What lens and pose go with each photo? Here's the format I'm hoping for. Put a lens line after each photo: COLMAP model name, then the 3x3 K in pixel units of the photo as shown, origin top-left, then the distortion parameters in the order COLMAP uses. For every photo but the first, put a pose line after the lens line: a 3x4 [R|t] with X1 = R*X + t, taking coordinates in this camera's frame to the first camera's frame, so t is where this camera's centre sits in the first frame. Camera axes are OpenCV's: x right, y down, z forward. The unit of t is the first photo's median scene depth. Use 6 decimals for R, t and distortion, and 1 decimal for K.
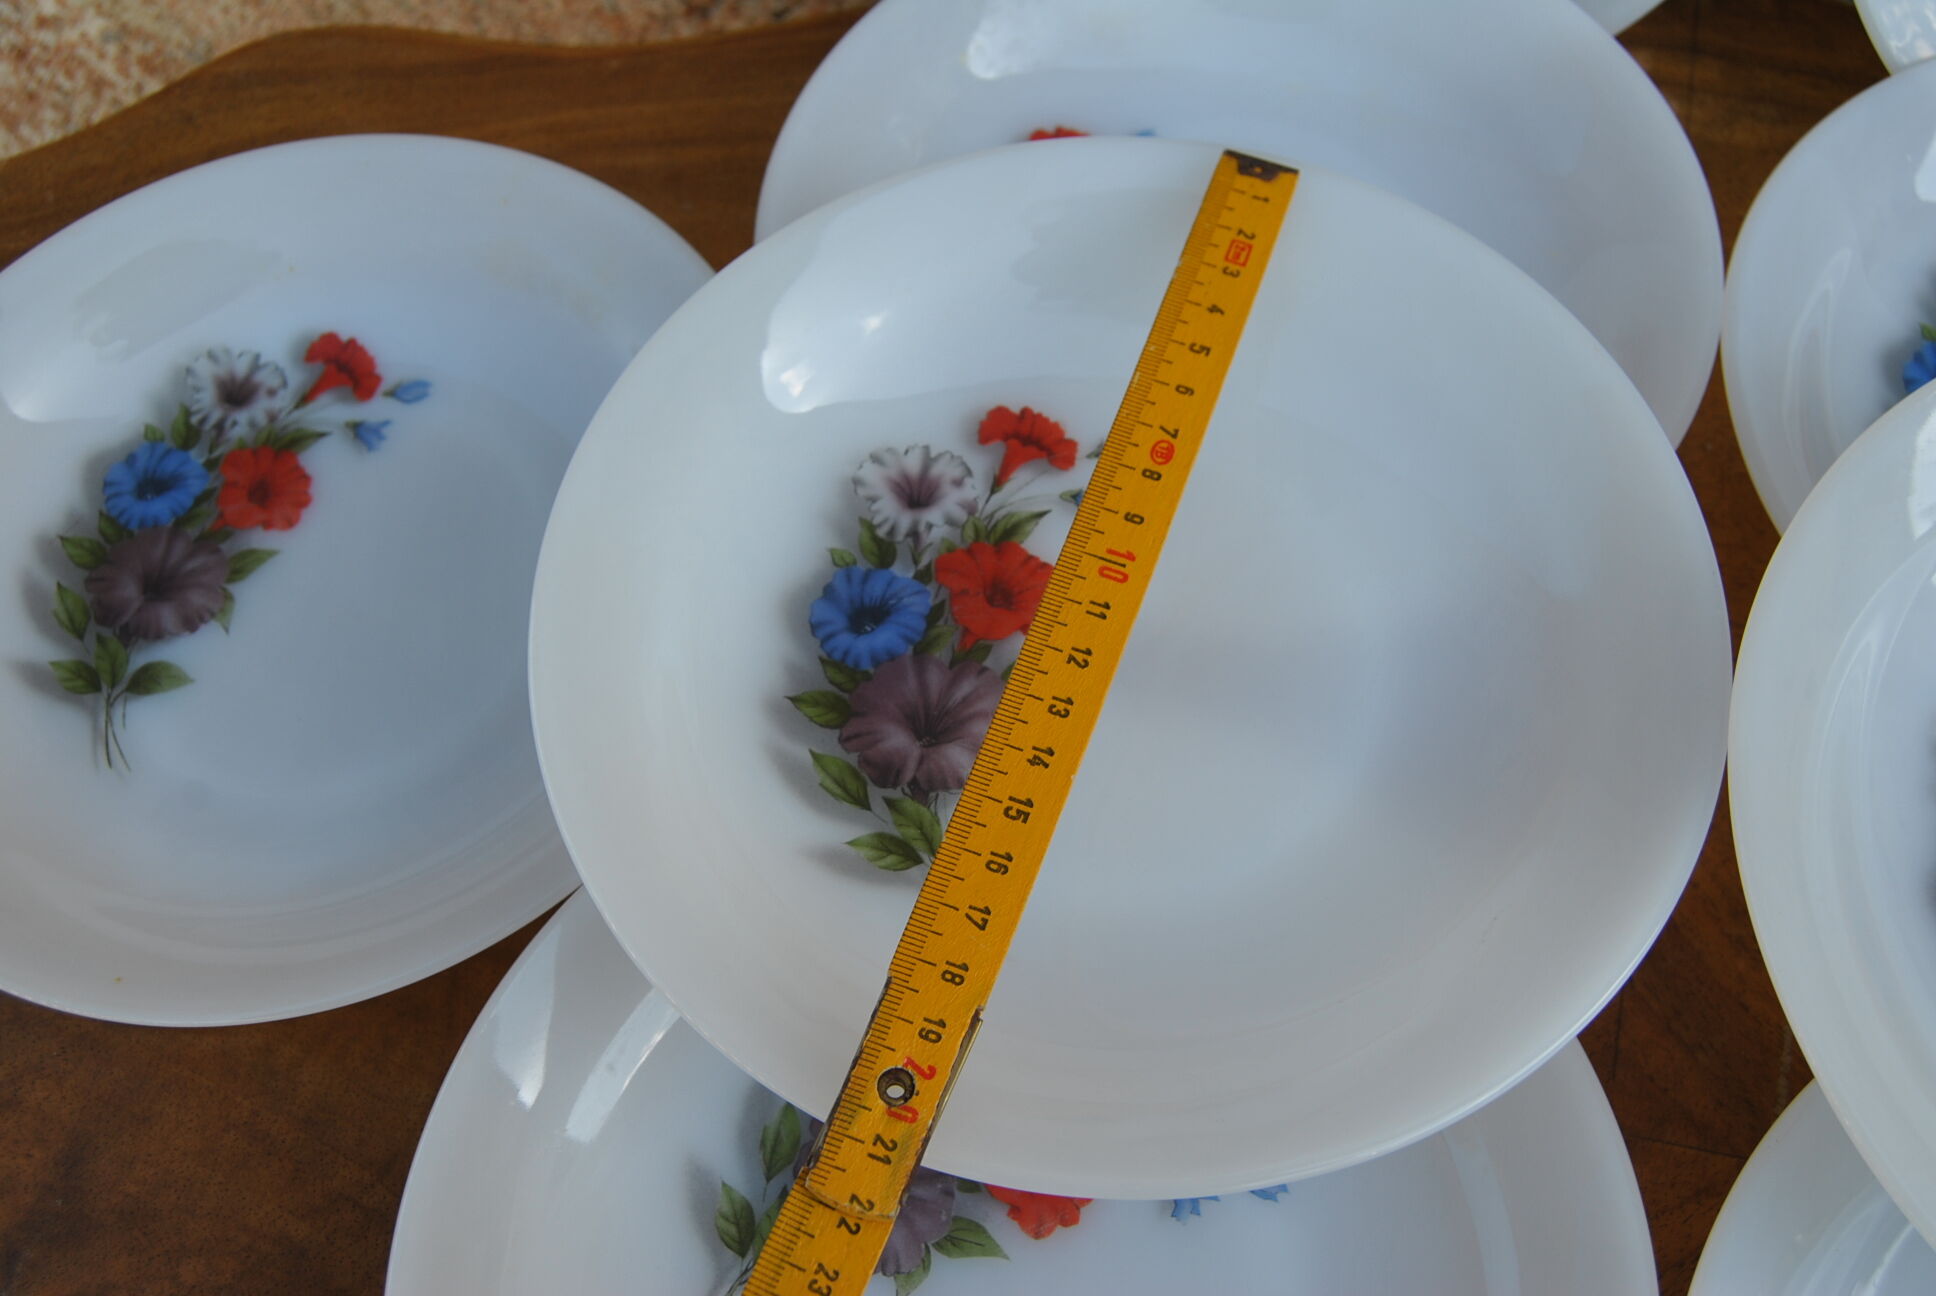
lens RADIAL K [[1937.6, 0, 1011.4], [0, 1937.6, 655.2], [0, 0, 1]] dist [-0.075681, -0.013438]
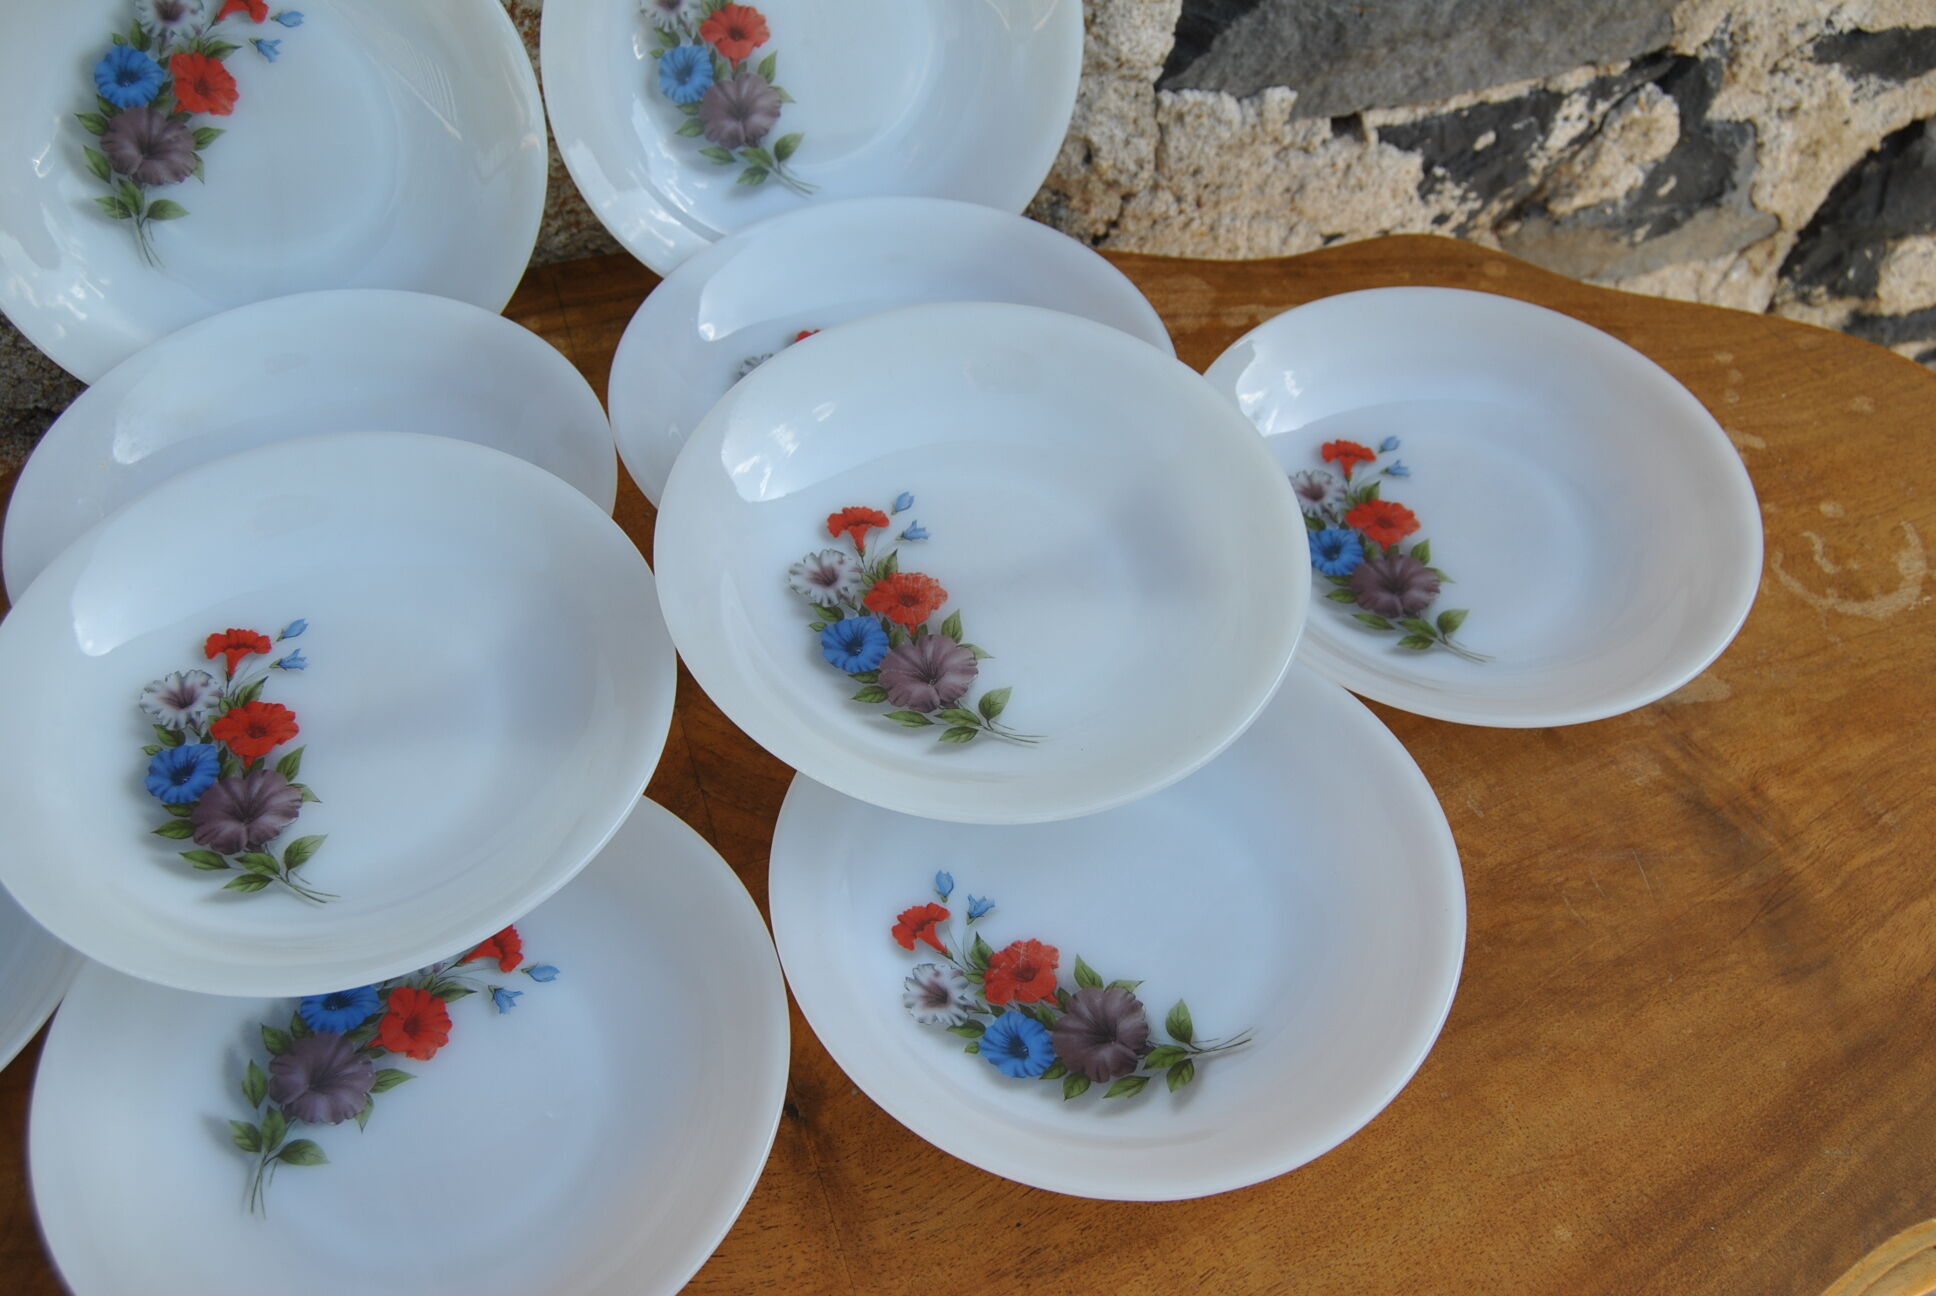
lens RADIAL K [[1995.0, 0, 988.9], [0, 1995.0, 641.3], [0, 0, 1]] dist [-0.074413, 0.030254]
pose [[0.850194, -0.371468, 0.373071, -0.072021], [0.437800, 0.892427, -0.109113, 0.339575], [-0.292407, 0.256098, 0.921364, -0.696031]]
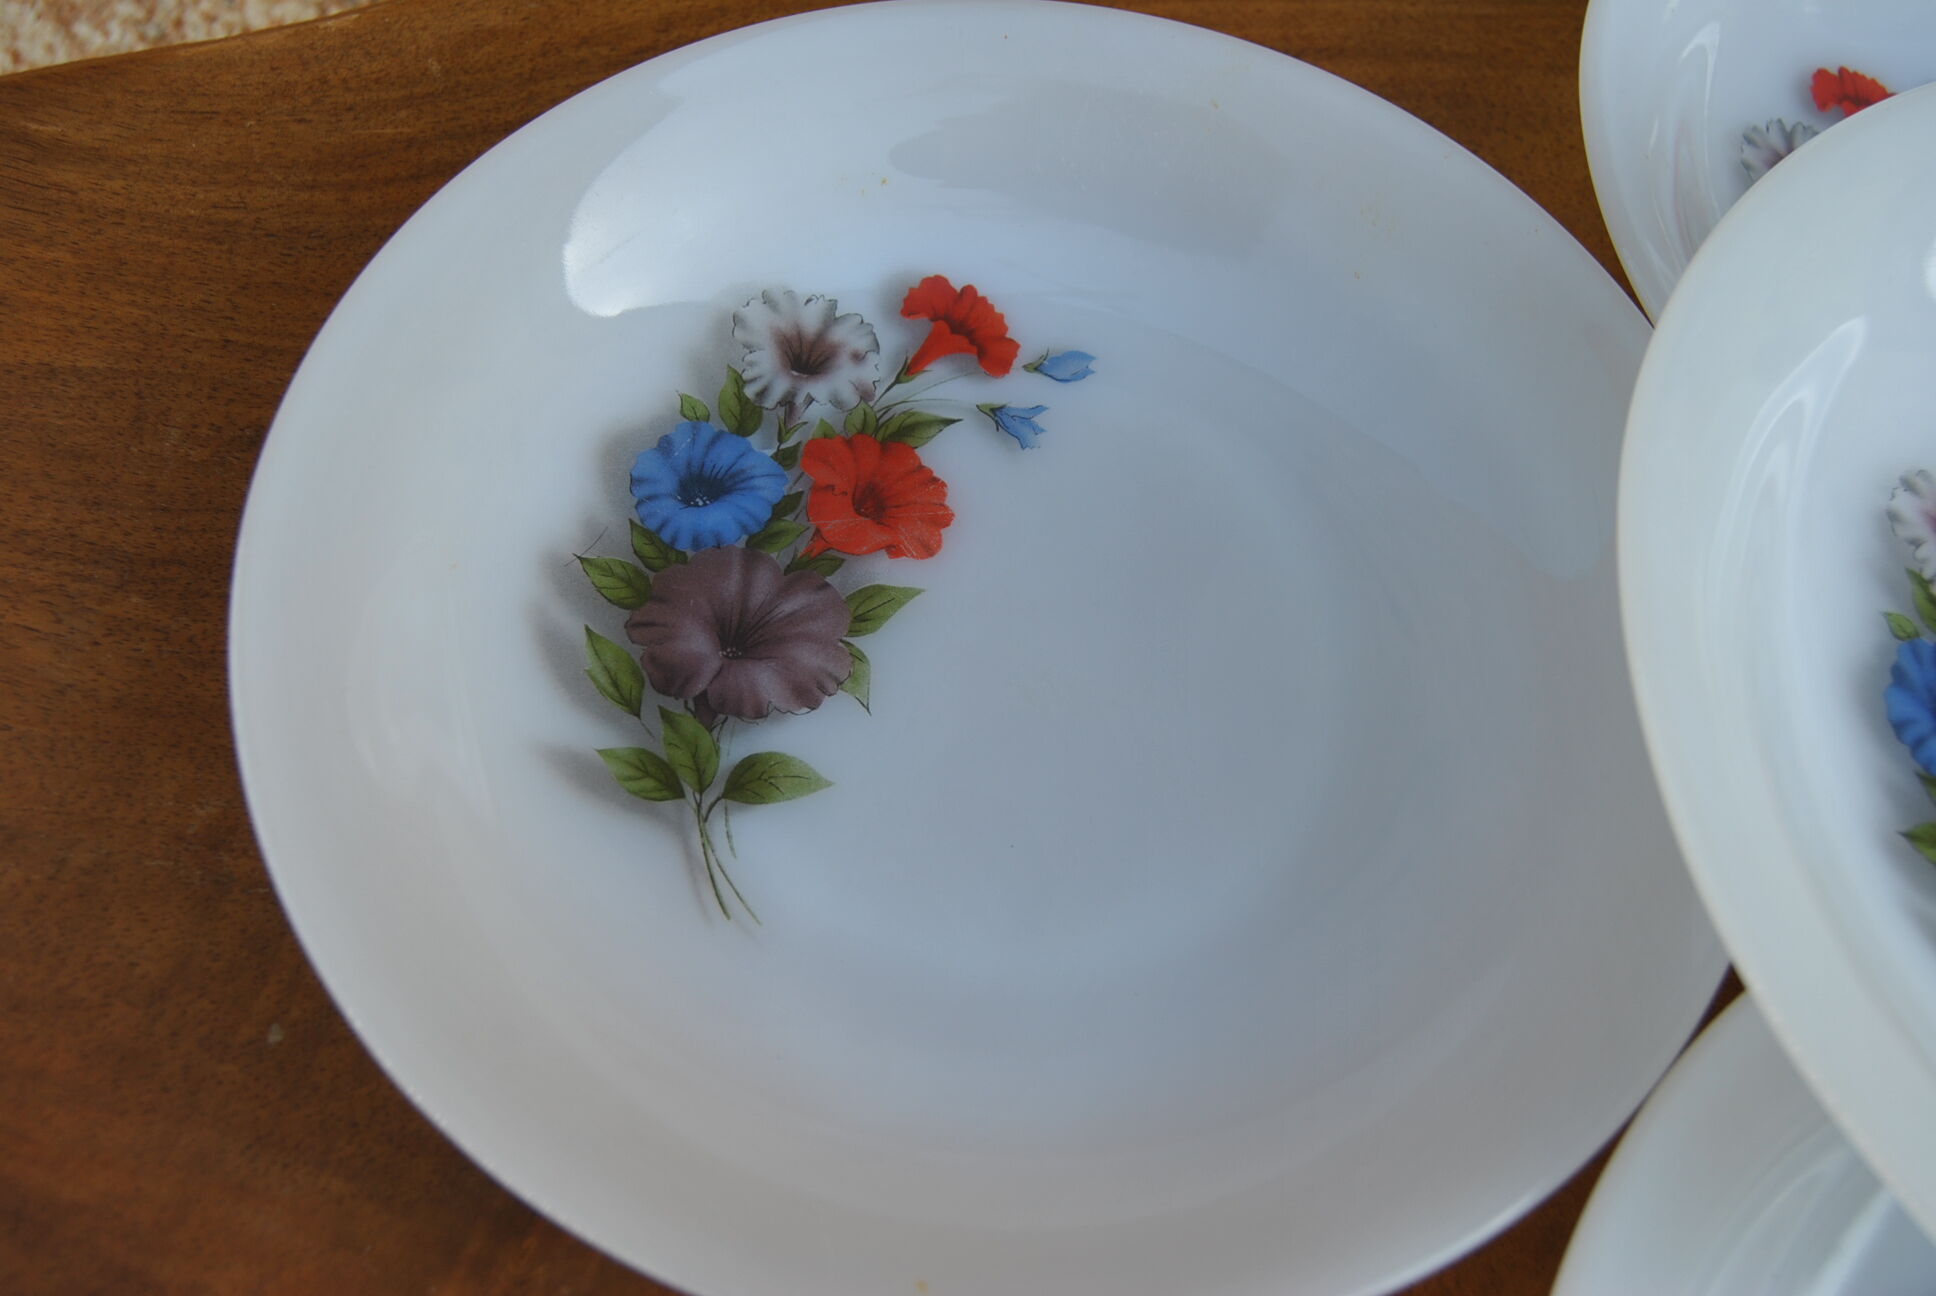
lens RADIAL K [[2006.3, 0, 987.3], [0, 2006.3, 640.3], [0, 0, 1]] dist [-0.074910, 0.031769]
pose [[0.993711, 0.023677, 0.109447, -0.479758], [-0.020251, 0.999273, -0.032309, -0.015539], [-0.110132, 0.029890, 0.993467, 0.325626]]
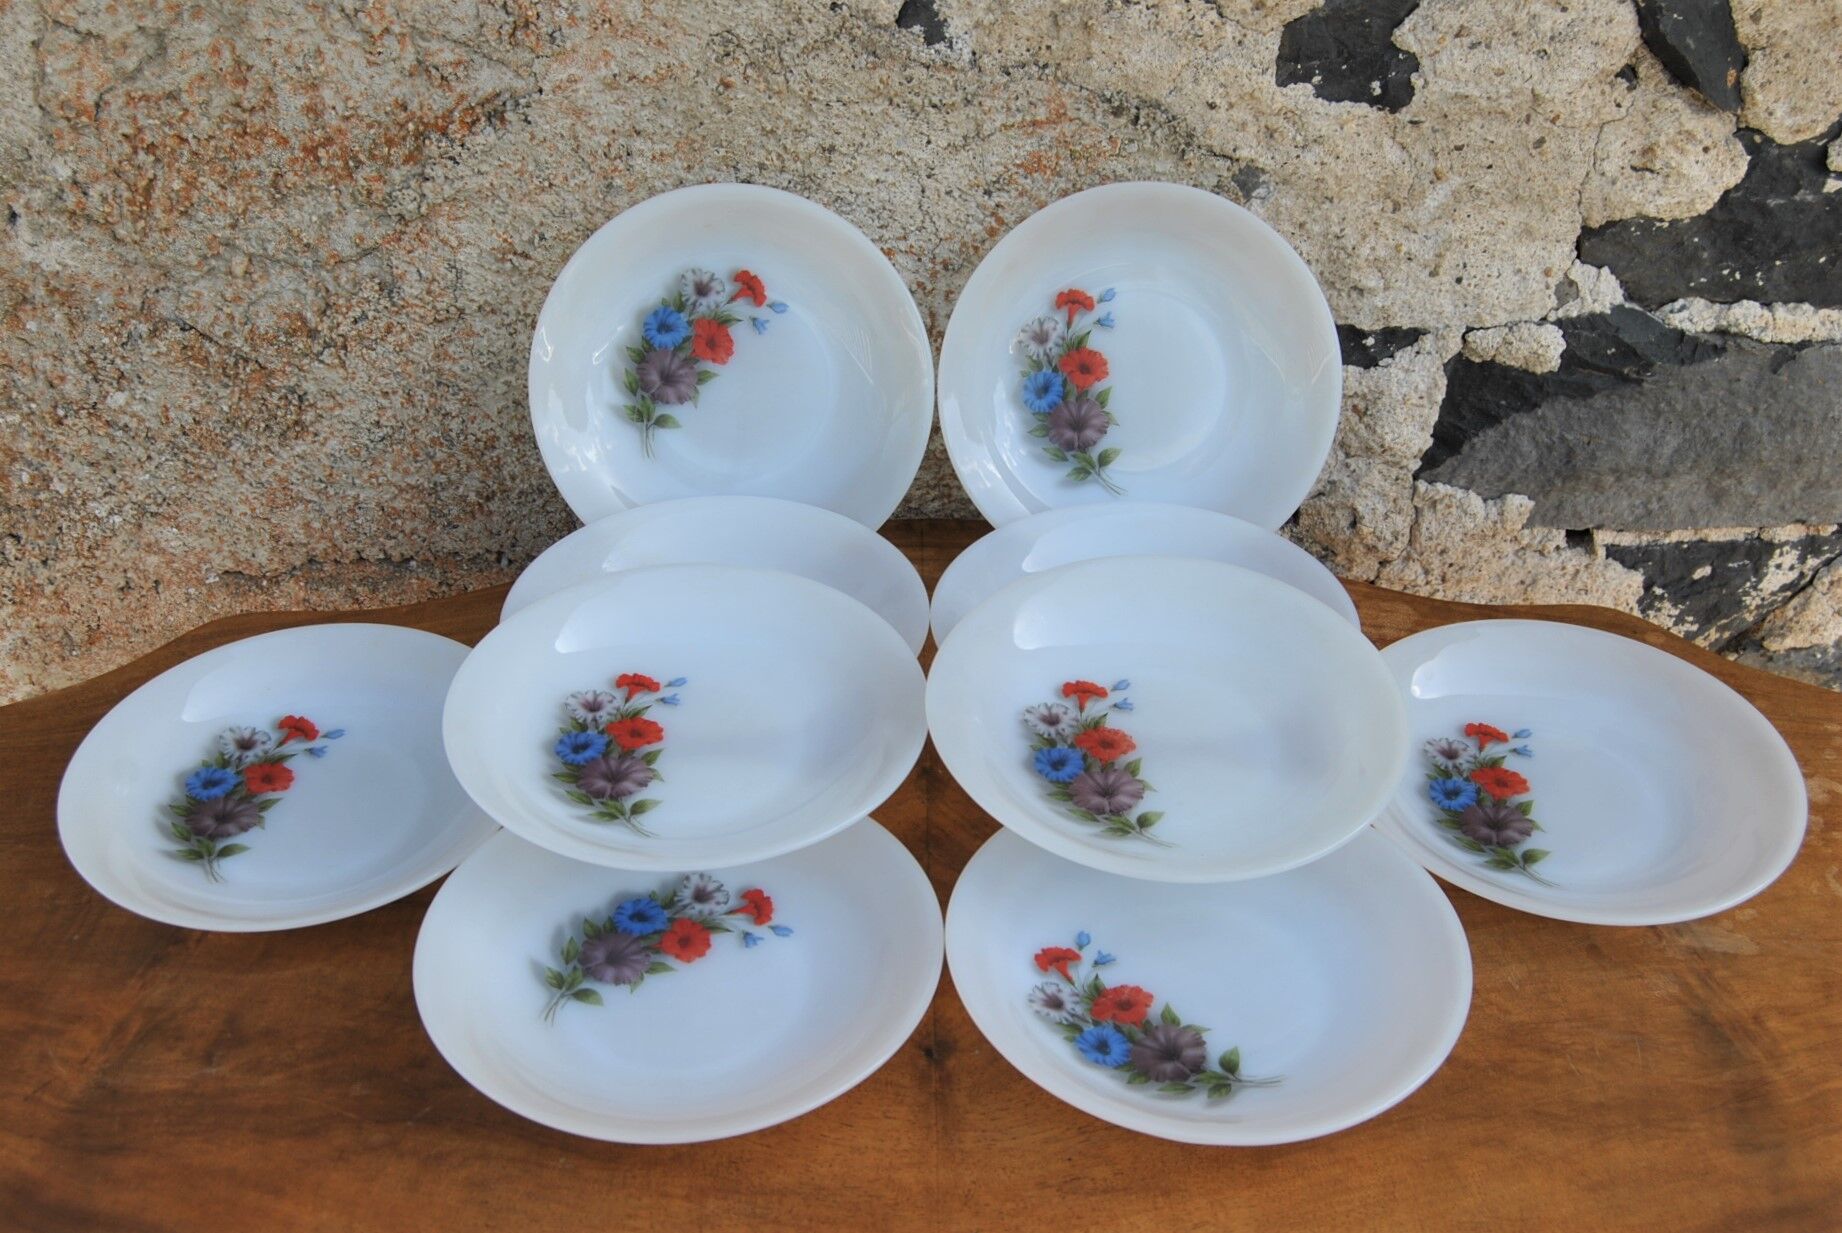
lens RADIAL K [[2006.2, 0, 917.6], [0, 2006.2, 626.3], [0, 0, 1]] dist [-0.076407, 0.035767]
pose [[0.970924, -0.109234, 0.213014, -0.169998], [0.193895, 0.880711, -0.432148, 0.928509], [-0.140399, 0.460885, 0.876284, -1.171409]]
